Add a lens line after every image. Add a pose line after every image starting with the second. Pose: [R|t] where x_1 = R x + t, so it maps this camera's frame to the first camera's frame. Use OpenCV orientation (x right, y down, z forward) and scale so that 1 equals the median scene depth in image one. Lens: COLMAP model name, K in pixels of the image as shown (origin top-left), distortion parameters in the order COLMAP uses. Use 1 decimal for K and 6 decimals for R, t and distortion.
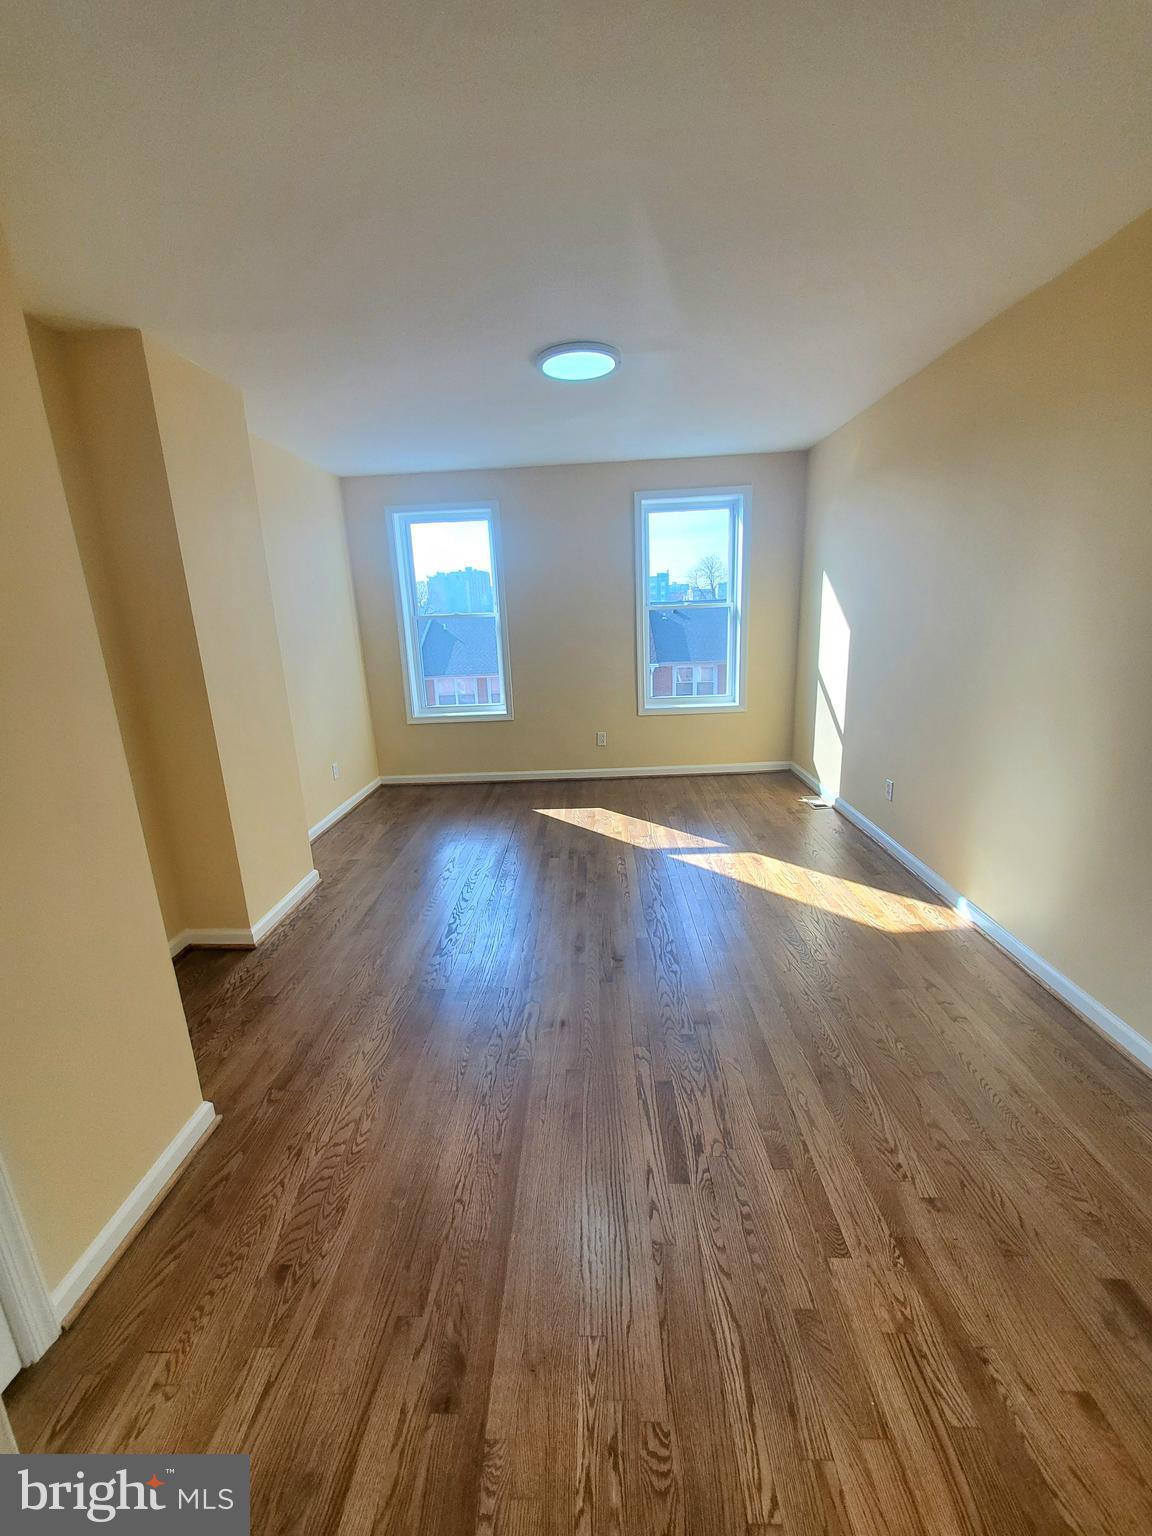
lens RADIAL K [[608.5, 0, 568.9], [0, 608.5, 765.3], [0, 0, 1]] dist [0.002442, -0.000292]
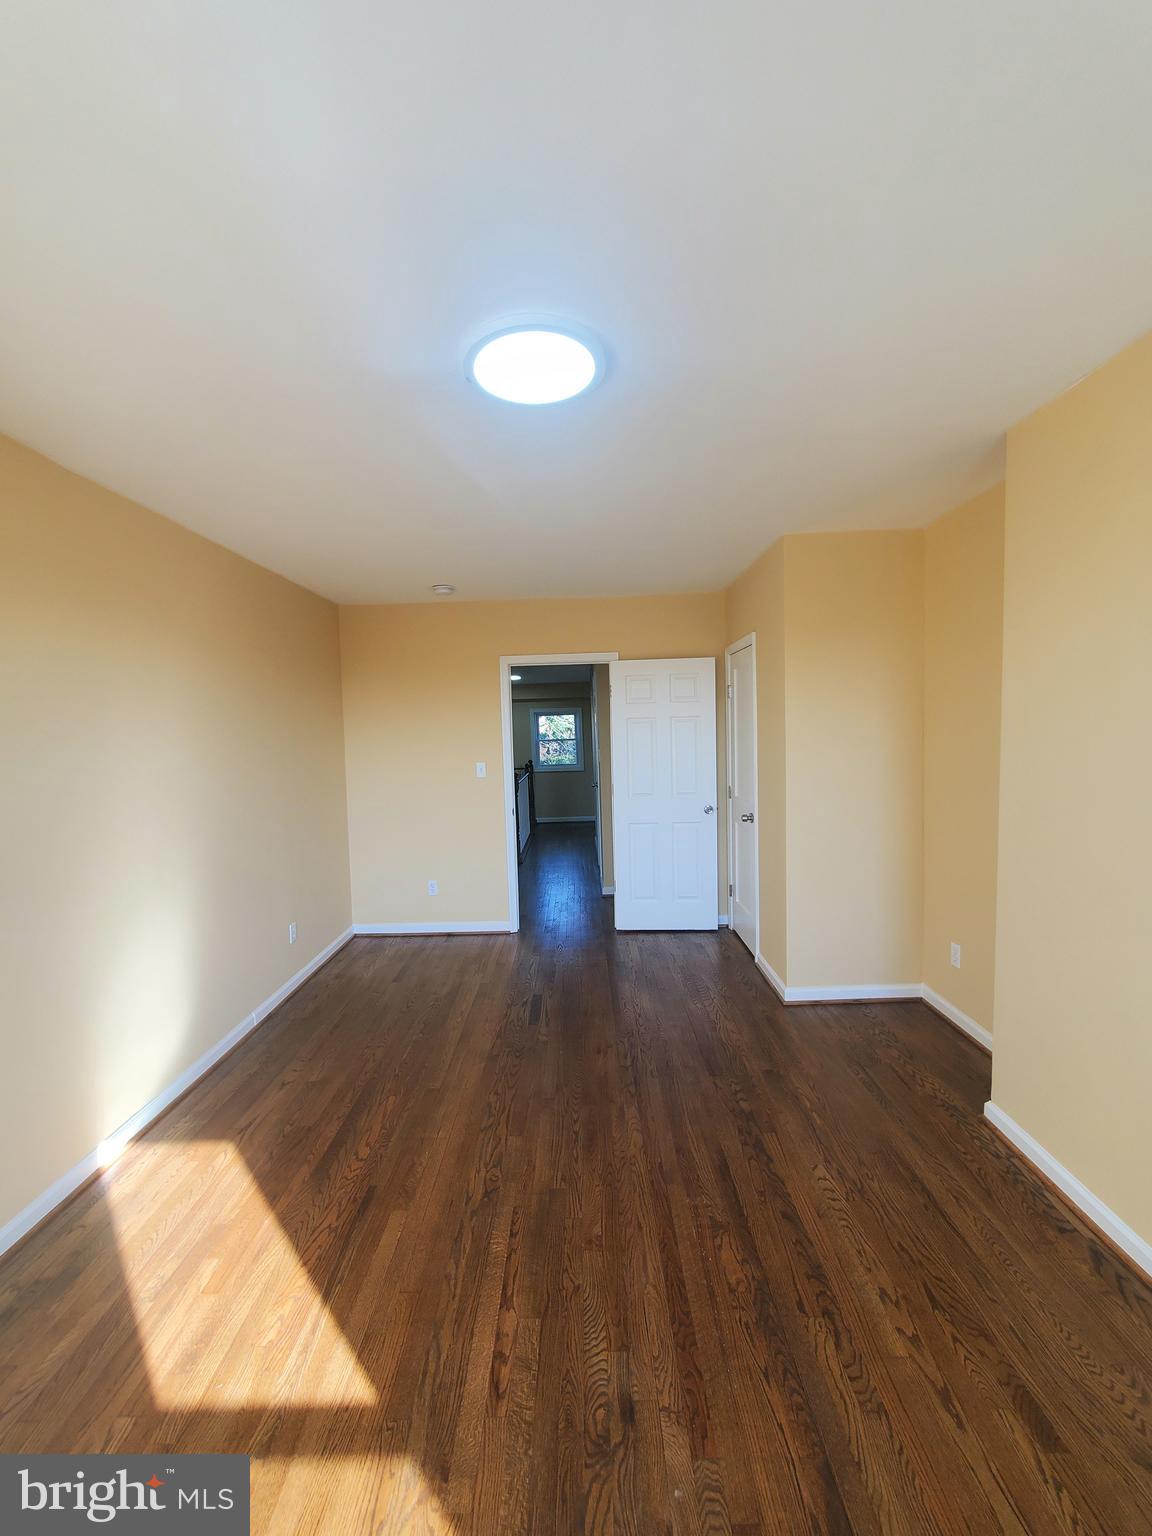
lens RADIAL K [[608.5, 0, 568.9], [0, 608.5, 765.3], [0, 0, 1]] dist [0.002442, -0.000292]
pose [[-0.996899, 0.077442, -0.013967, 0.015045], [0.069166, 0.946961, 0.313818, -0.355021], [0.037529, 0.311879, -0.949380, 1.268776]]
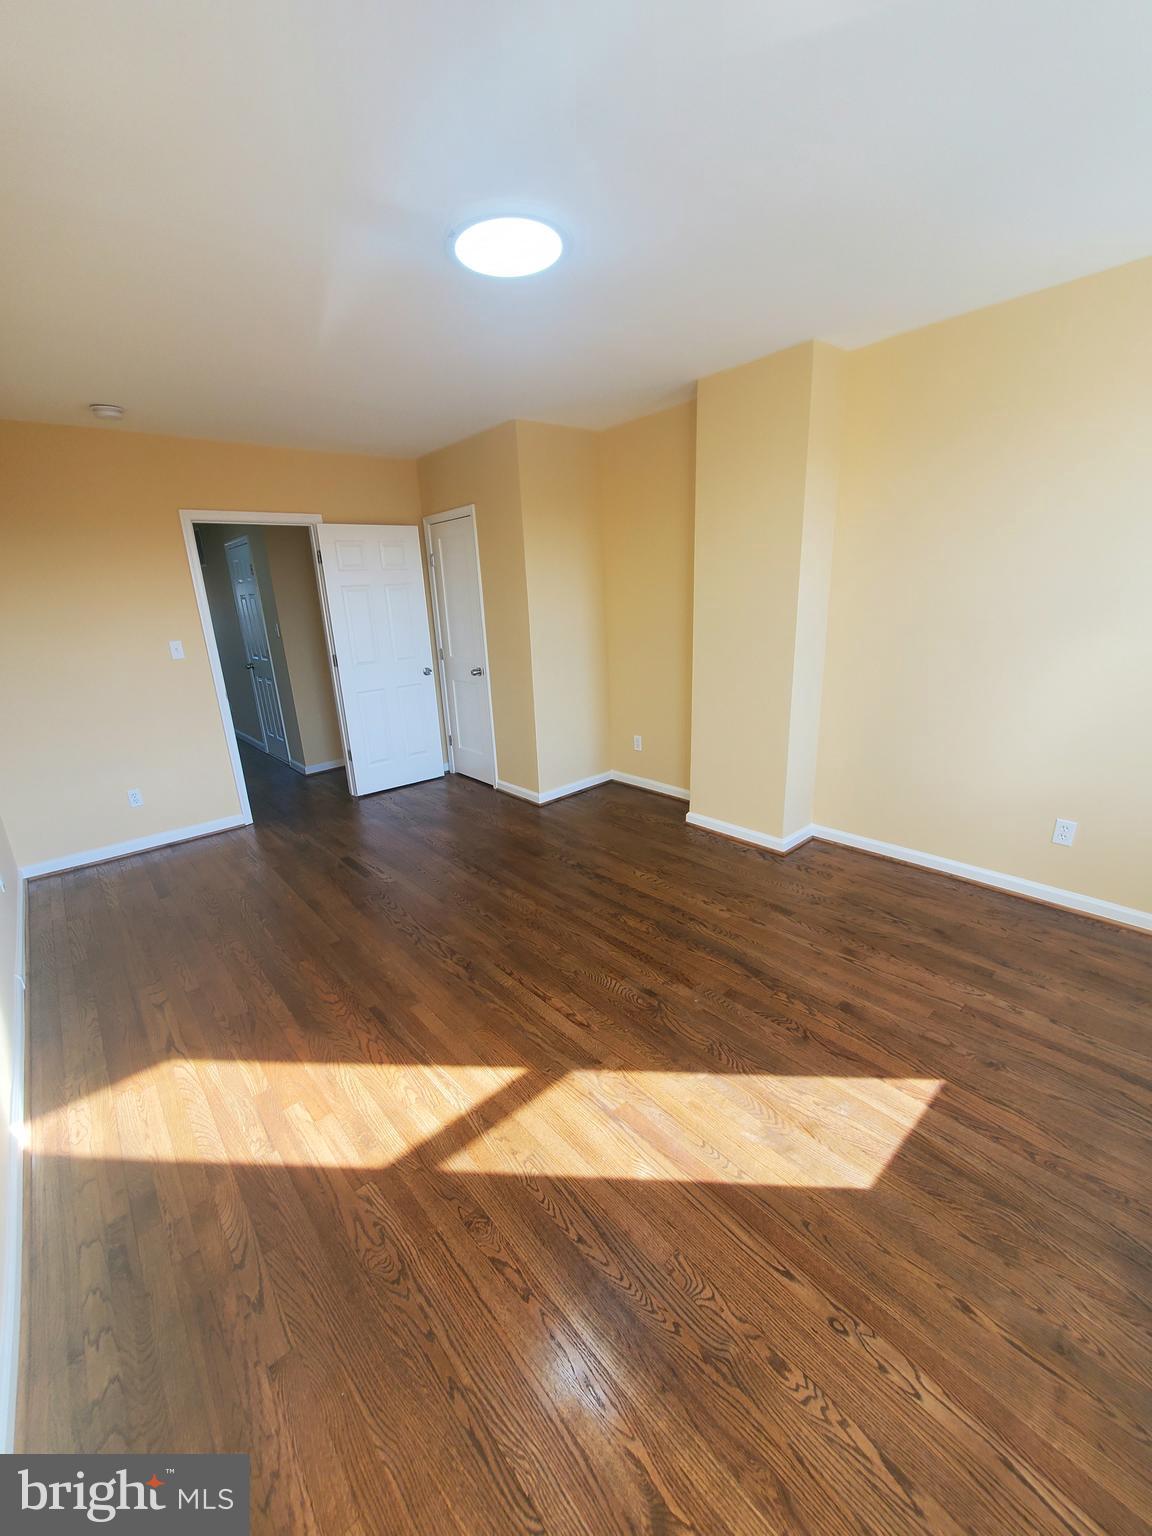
lens RADIAL K [[608.5, 0, 568.9], [0, 608.5, 765.3], [0, 0, 1]] dist [0.002442, -0.000292]
pose [[-0.727539, 0.269393, -0.630963, 0.414750], [-0.092991, 0.872473, 0.479732, -0.364141], [0.679735, 0.407698, -0.609707, 1.270949]]
